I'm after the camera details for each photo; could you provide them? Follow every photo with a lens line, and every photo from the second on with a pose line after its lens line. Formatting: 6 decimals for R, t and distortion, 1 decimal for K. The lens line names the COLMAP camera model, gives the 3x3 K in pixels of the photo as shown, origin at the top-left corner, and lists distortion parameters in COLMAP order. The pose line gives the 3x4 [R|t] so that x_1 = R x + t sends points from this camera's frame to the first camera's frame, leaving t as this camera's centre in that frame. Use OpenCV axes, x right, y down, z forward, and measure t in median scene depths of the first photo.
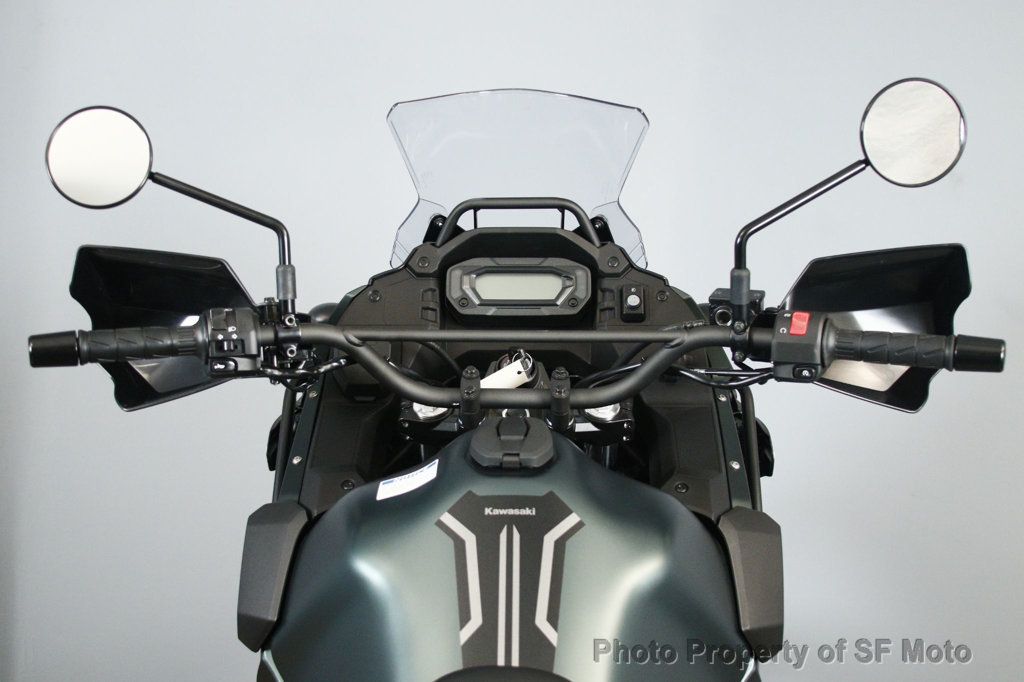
lens RADIAL K [[1433.8, 0, 512.0], [0, 1433.8, 341.0], [0, 0, 1]] dist [-0.128411, 0.017075]
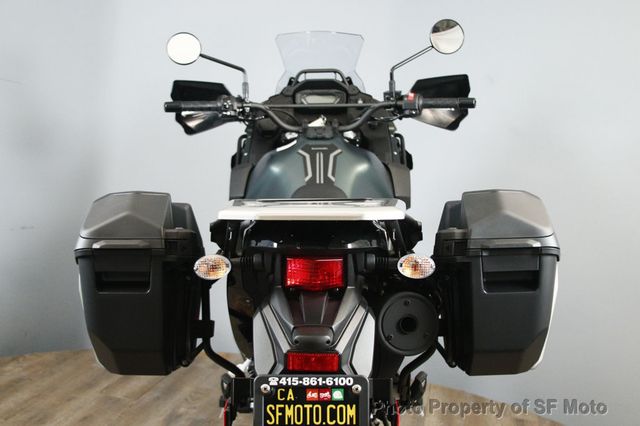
lens RADIAL K [[896.1, 0, 320.0], [0, 896.1, 213.0], [0, 0, 1]] dist [-0.128411, 0.017075]
pose [[0.999878, -0.012608, 0.009208, -0.018748], [0.013072, 0.998550, -0.052222, 0.331533], [-0.008537, 0.052336, 0.998593, -0.912080]]
